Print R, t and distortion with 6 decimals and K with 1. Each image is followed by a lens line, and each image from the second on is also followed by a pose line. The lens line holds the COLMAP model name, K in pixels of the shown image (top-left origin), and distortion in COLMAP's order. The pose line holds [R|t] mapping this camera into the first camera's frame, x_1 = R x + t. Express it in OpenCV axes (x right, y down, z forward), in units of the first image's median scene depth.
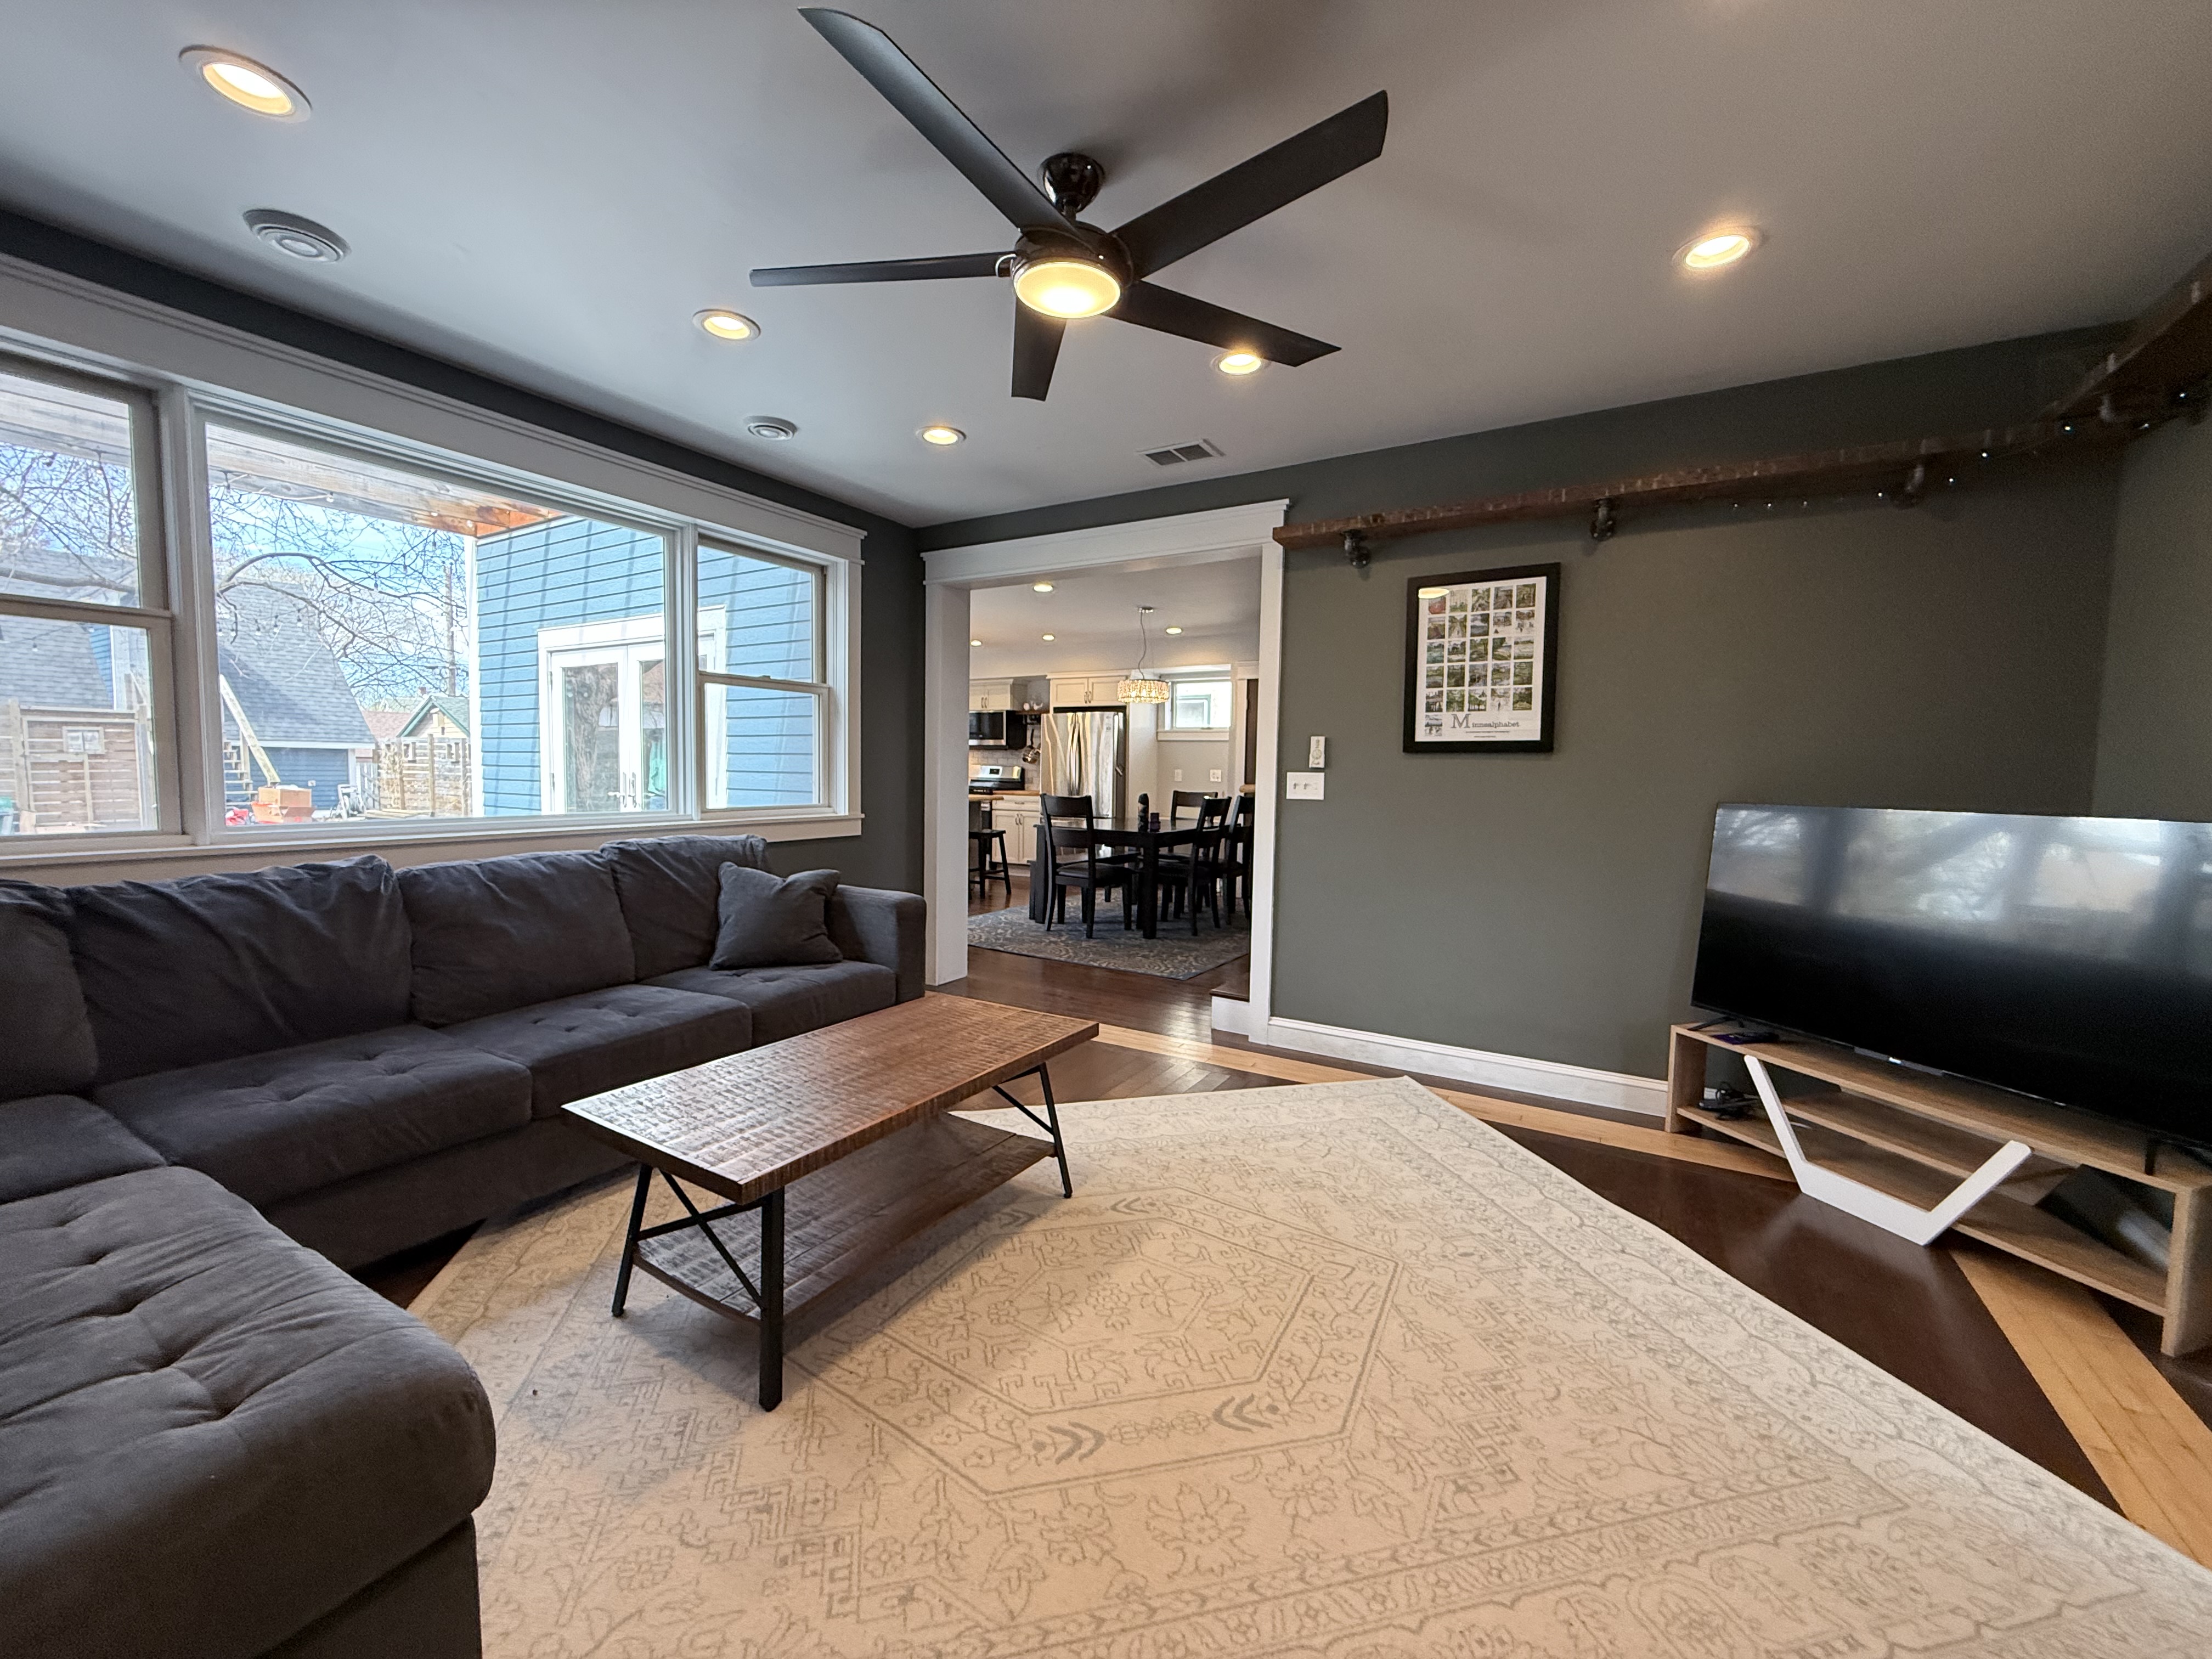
lens RADIAL K [[883.9, 0, 1099.3], [0, 883.9, 822.7], [0, 0, 1]] dist [-0.009789, -0.000145]
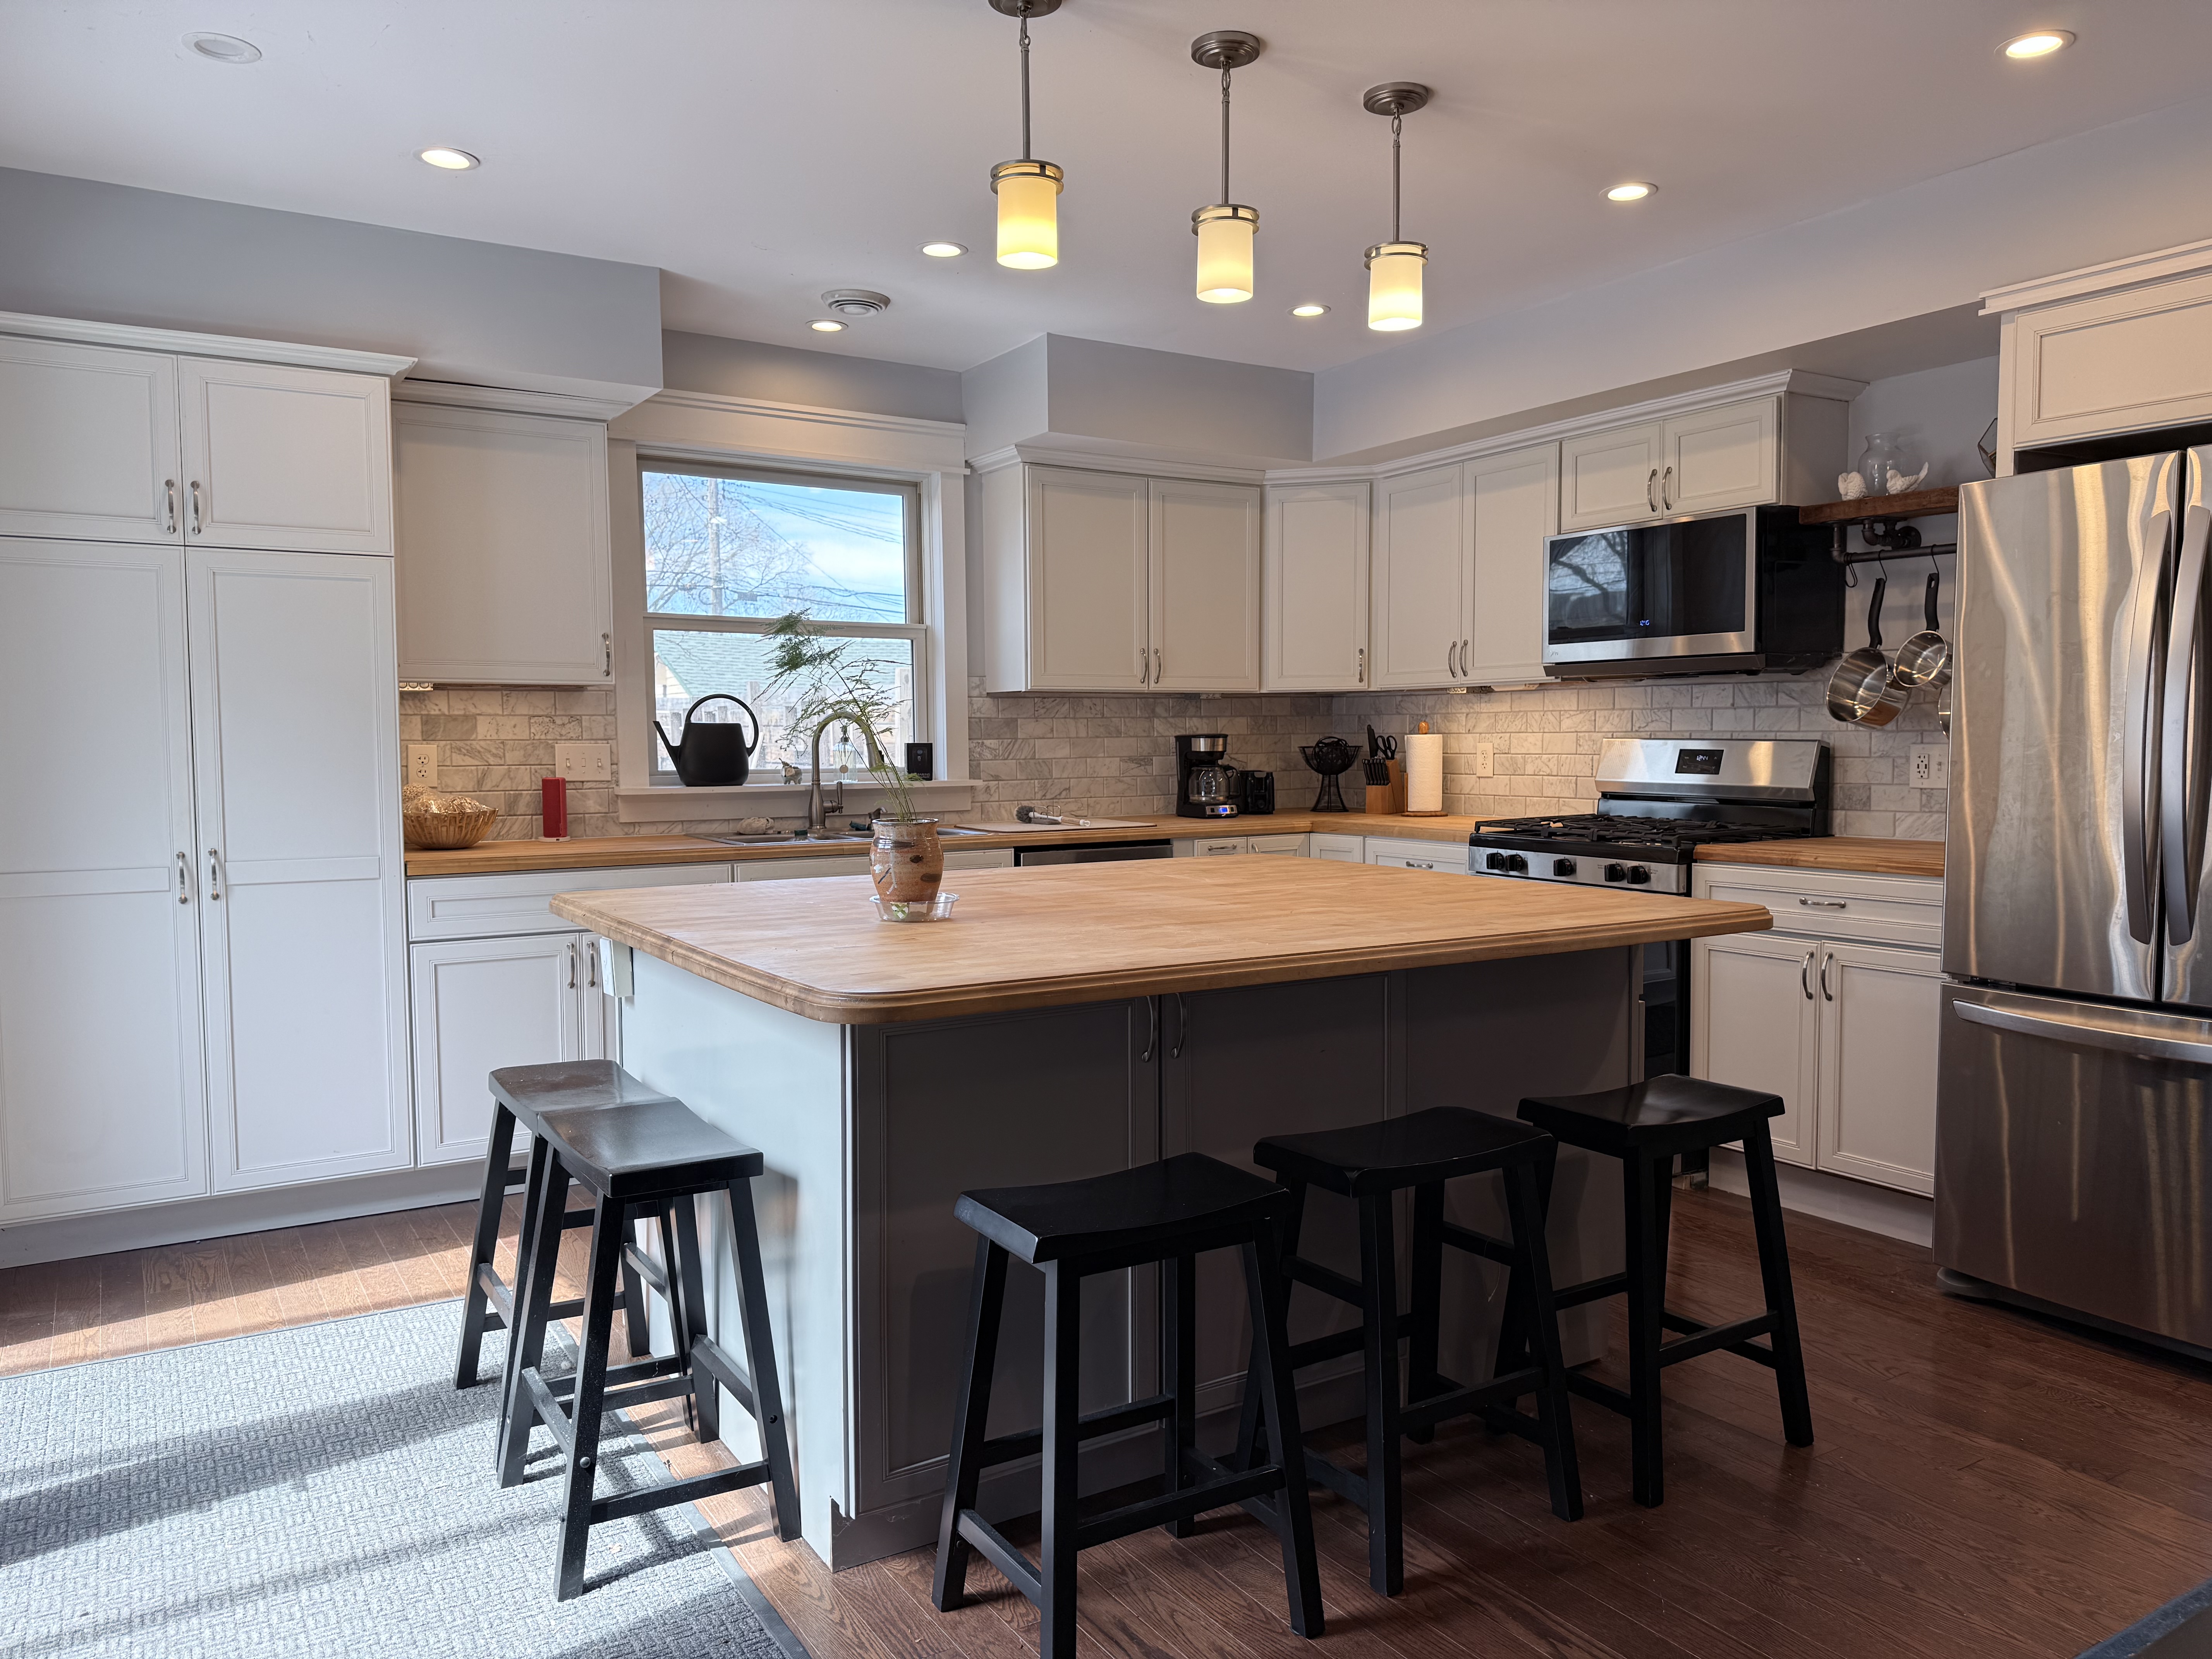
lens RADIAL K [[1559.8, 0, 1102.9], [0, 1559.8, 827.5], [0, 0, 1]] dist [0.026425, -0.032719]
pose [[0.893781, 0.013895, -0.448288, -0.071927], [-0.020886, 0.999725, -0.010654, -0.031578], [0.448016, 0.018885, 0.893826, 0.541001]]
